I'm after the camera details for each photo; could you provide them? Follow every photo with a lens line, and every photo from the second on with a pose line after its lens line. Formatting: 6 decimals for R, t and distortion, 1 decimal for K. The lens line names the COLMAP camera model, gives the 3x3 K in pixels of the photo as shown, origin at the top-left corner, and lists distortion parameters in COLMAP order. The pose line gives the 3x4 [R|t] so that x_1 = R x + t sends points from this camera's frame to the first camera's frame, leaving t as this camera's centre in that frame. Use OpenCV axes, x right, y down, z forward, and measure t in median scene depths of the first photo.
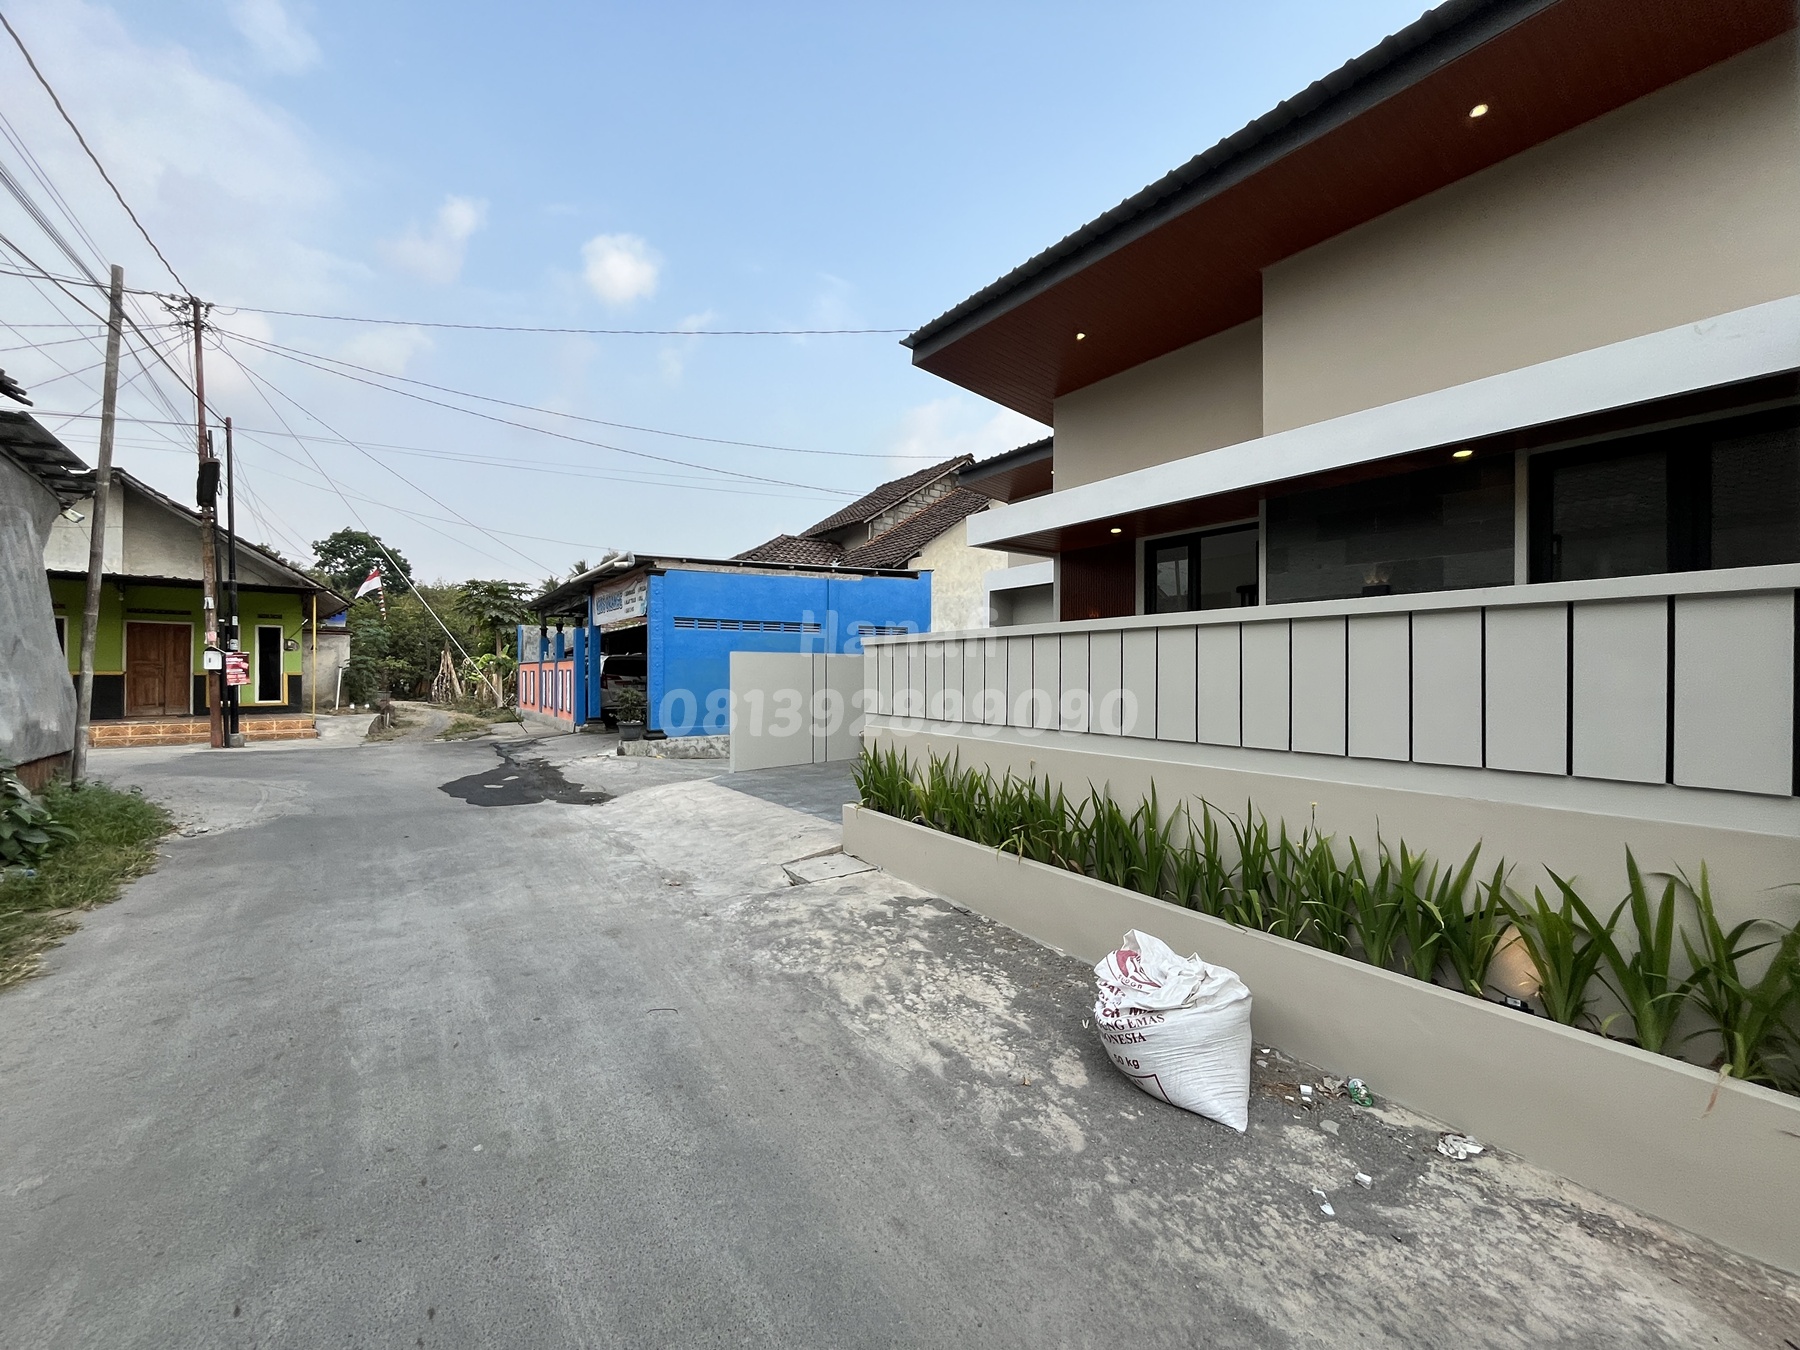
lens RADIAL K [[729.2, 0, 894.6], [0, 729.2, 674.4], [0, 0, 1]] dist [-0.003694, 0.000555]
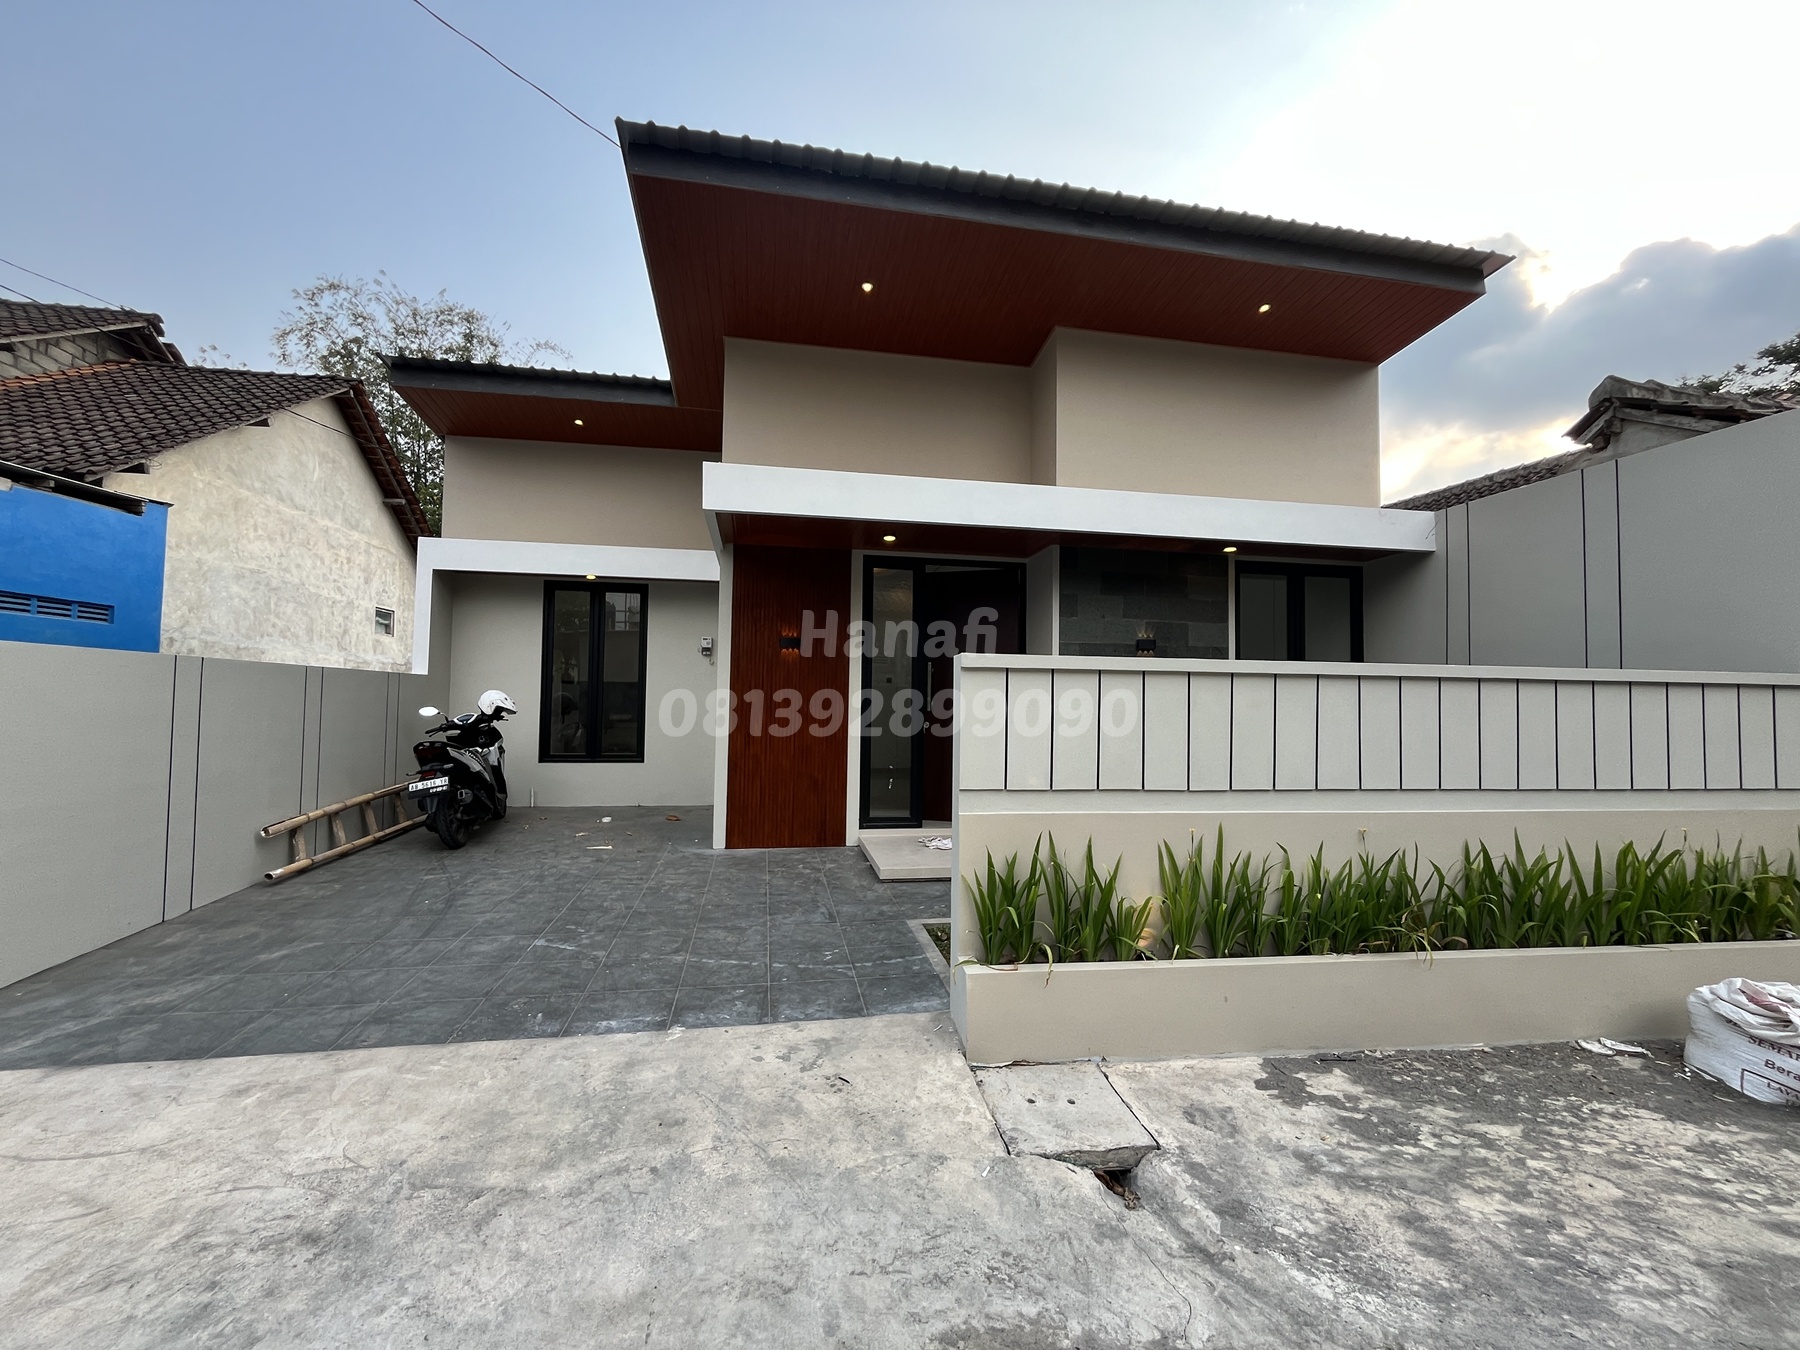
lens RADIAL K [[729.2, 0, 894.6], [0, 729.2, 674.4], [0, 0, 1]] dist [-0.003694, 0.000555]
pose [[0.427153, 0.039202, 0.903329, -0.745077], [-0.012613, 0.999221, -0.037399, -0.017898], [-0.904092, 0.004581, 0.427314, 1.080432]]
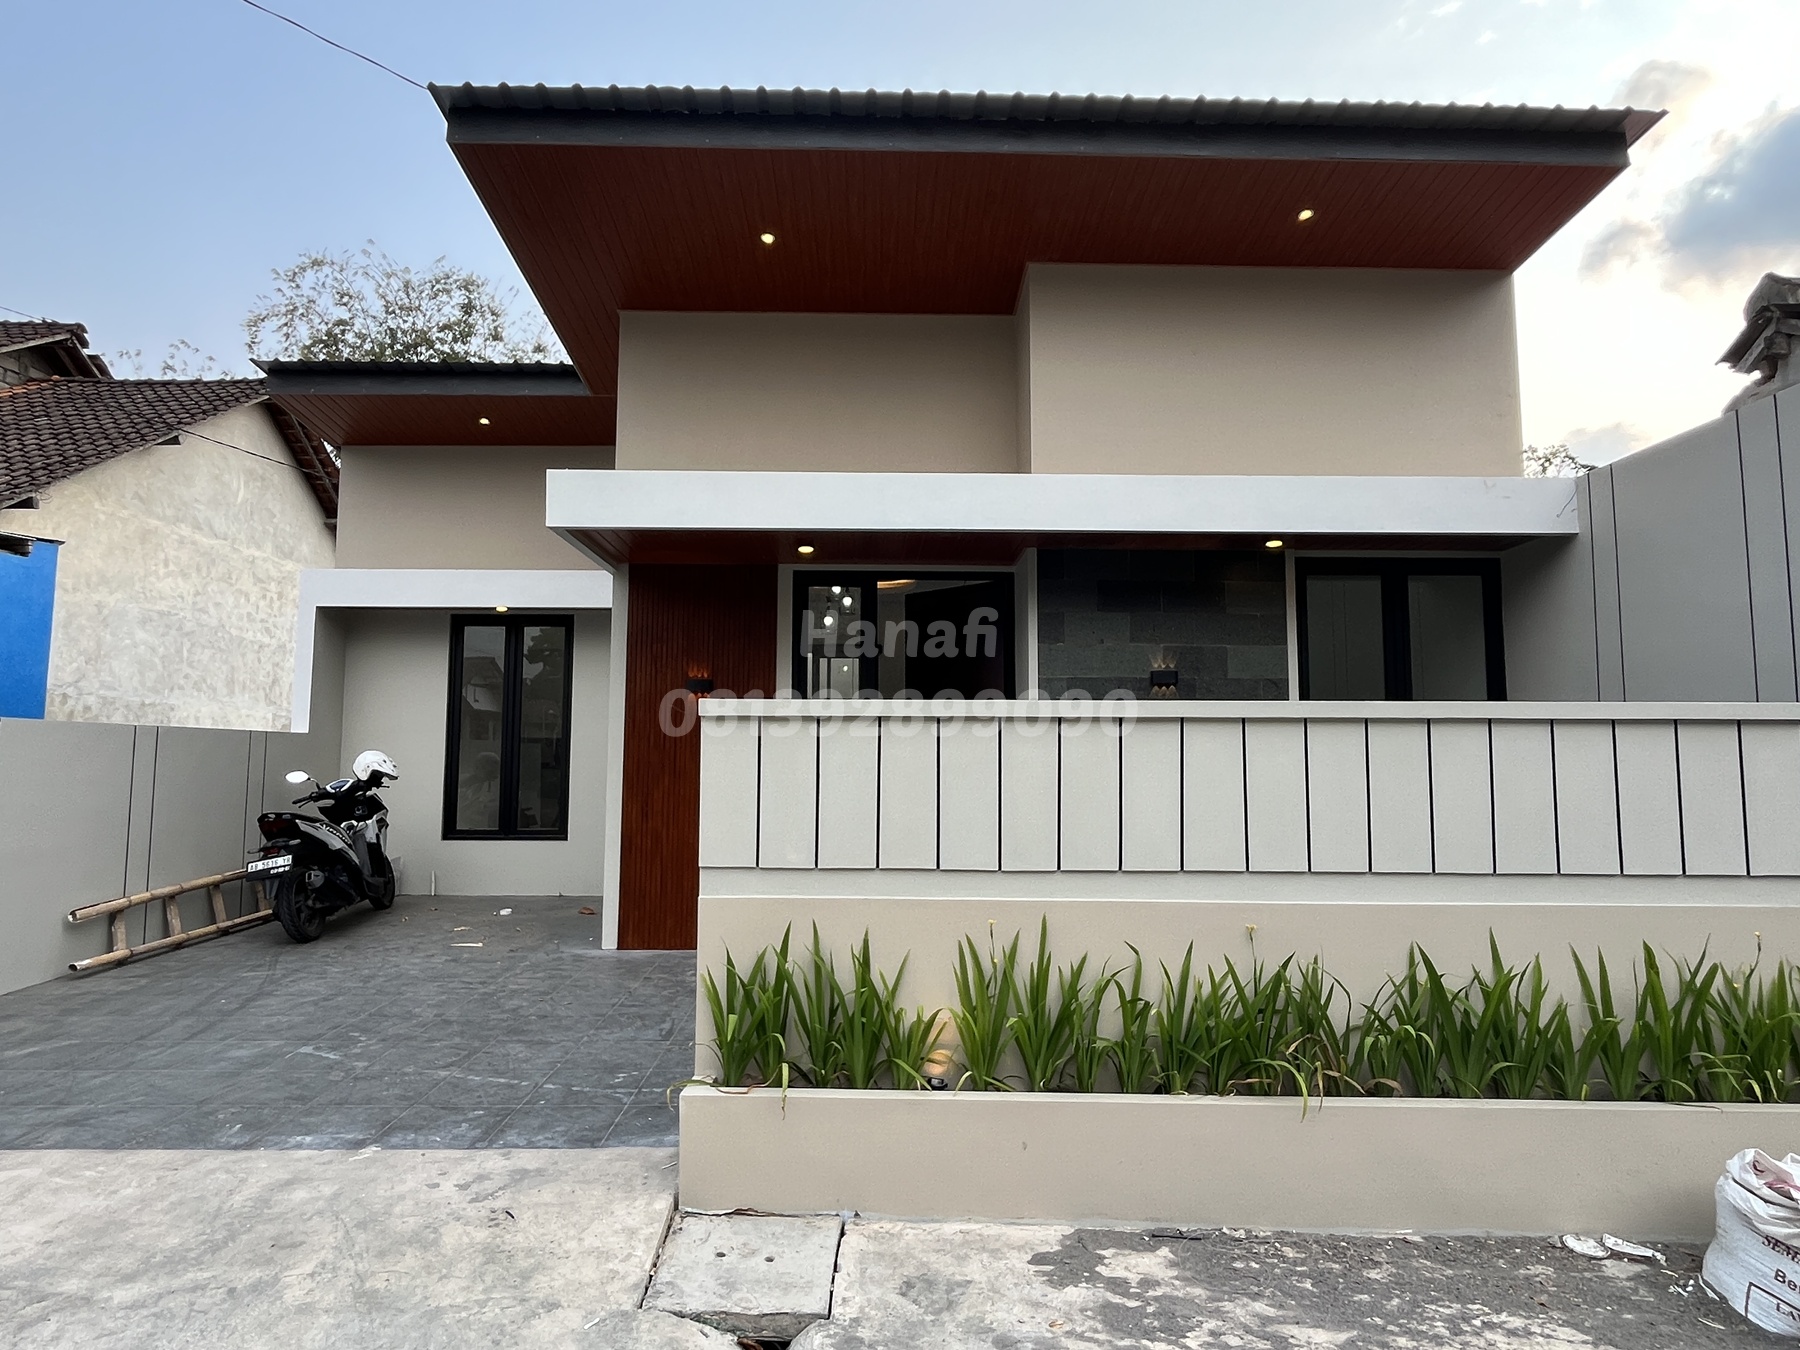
lens RADIAL K [[1012.7, 0, 890.9], [0, 1012.7, 671.9], [0, 0, 1]] dist [-0.004965, 0.001234]
pose [[0.565013, 0.072611, 0.821881, -0.653735], [-0.002452, 0.996263, -0.086331, -0.018325], [-0.825079, 0.046763, 0.563079, 0.735107]]
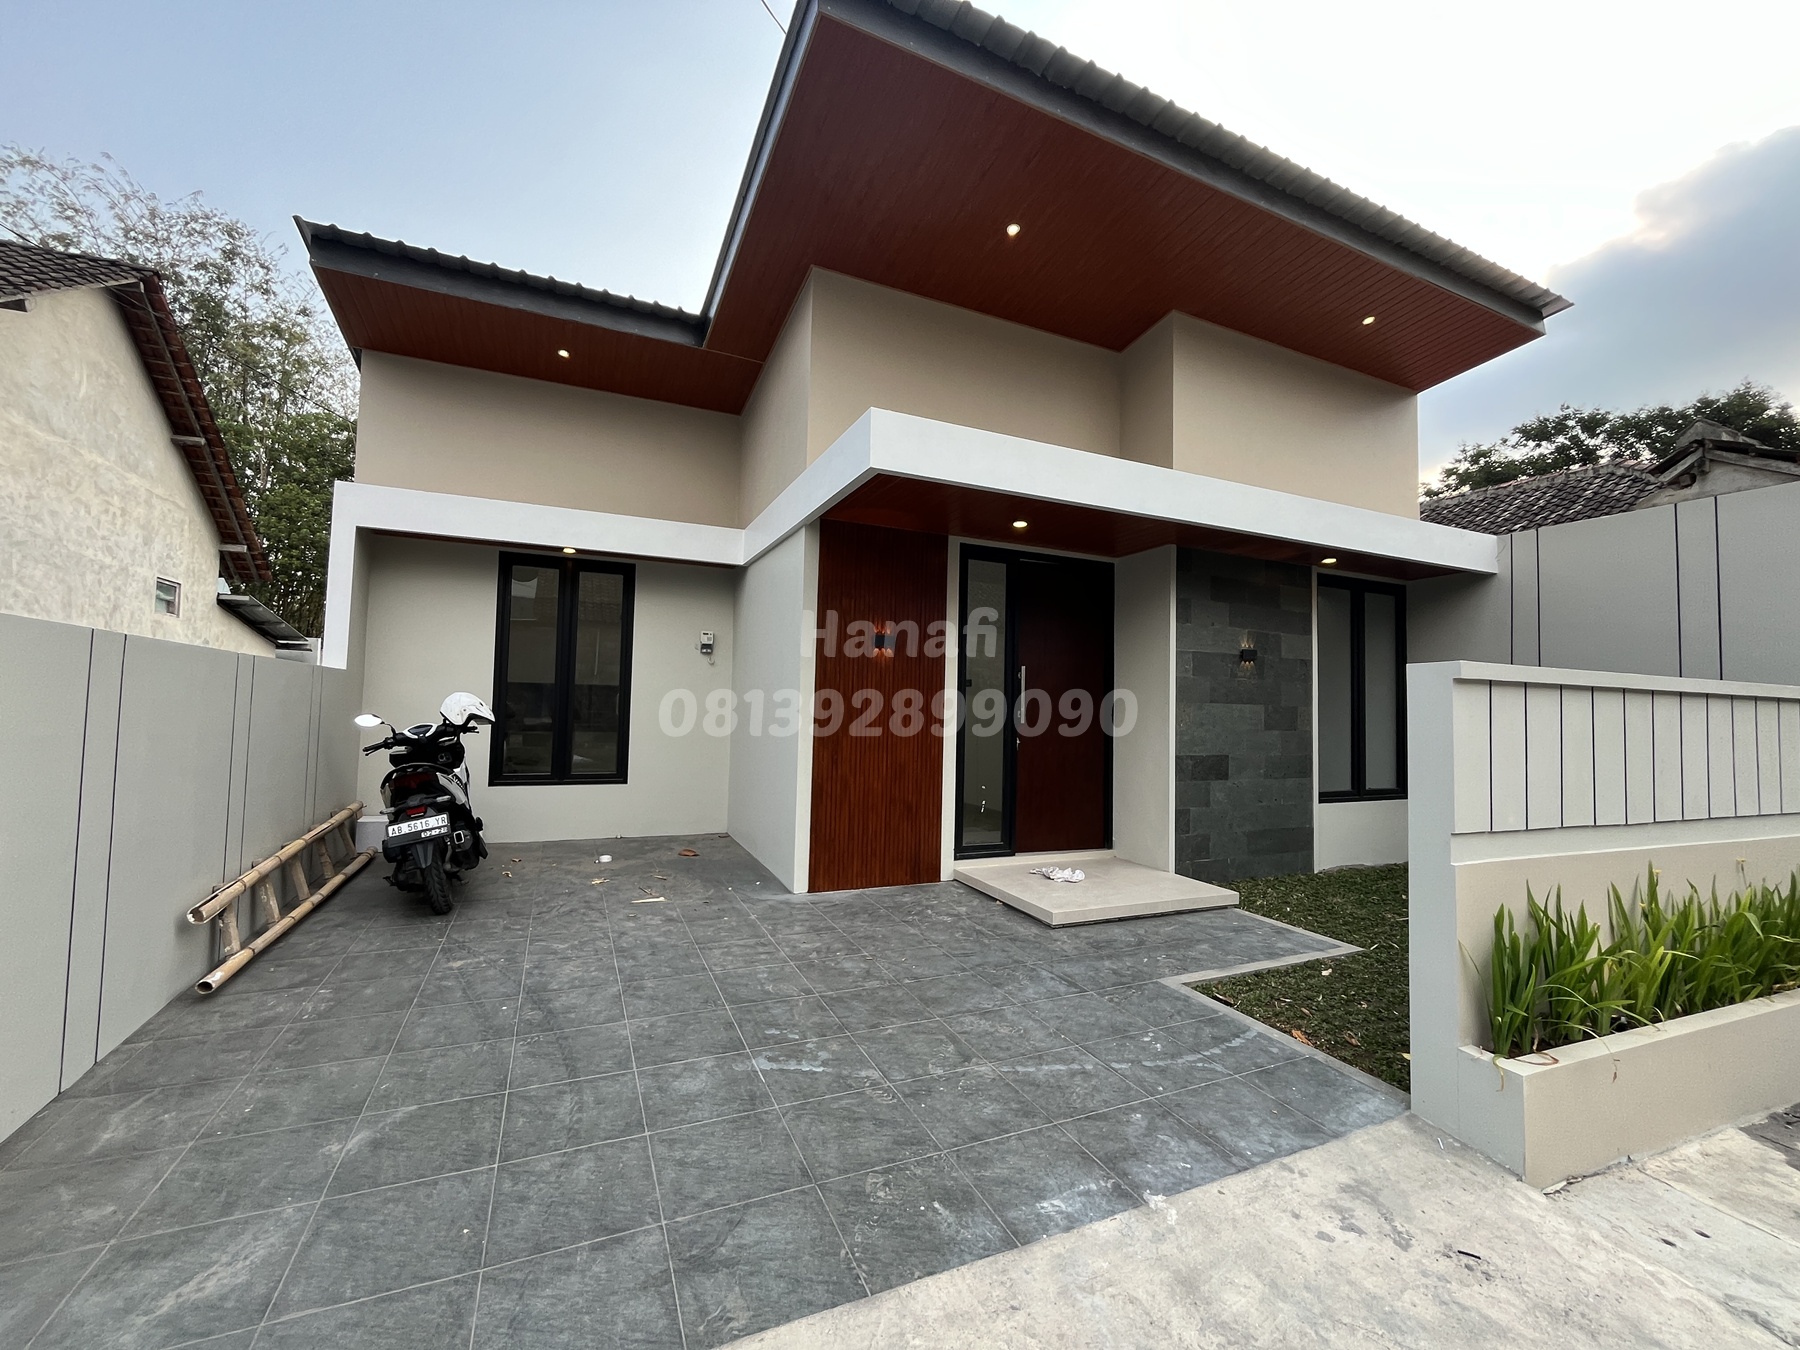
lens RADIAL K [[729.2, 0, 894.6], [0, 729.2, 674.4], [0, 0, 1]] dist [-0.003694, 0.000555]
pose [[0.193694, 0.052203, 0.979672, -0.708073], [-0.021991, 0.998563, -0.048861, -0.018669], [-0.980815, -0.012080, 0.194564, 1.655646]]
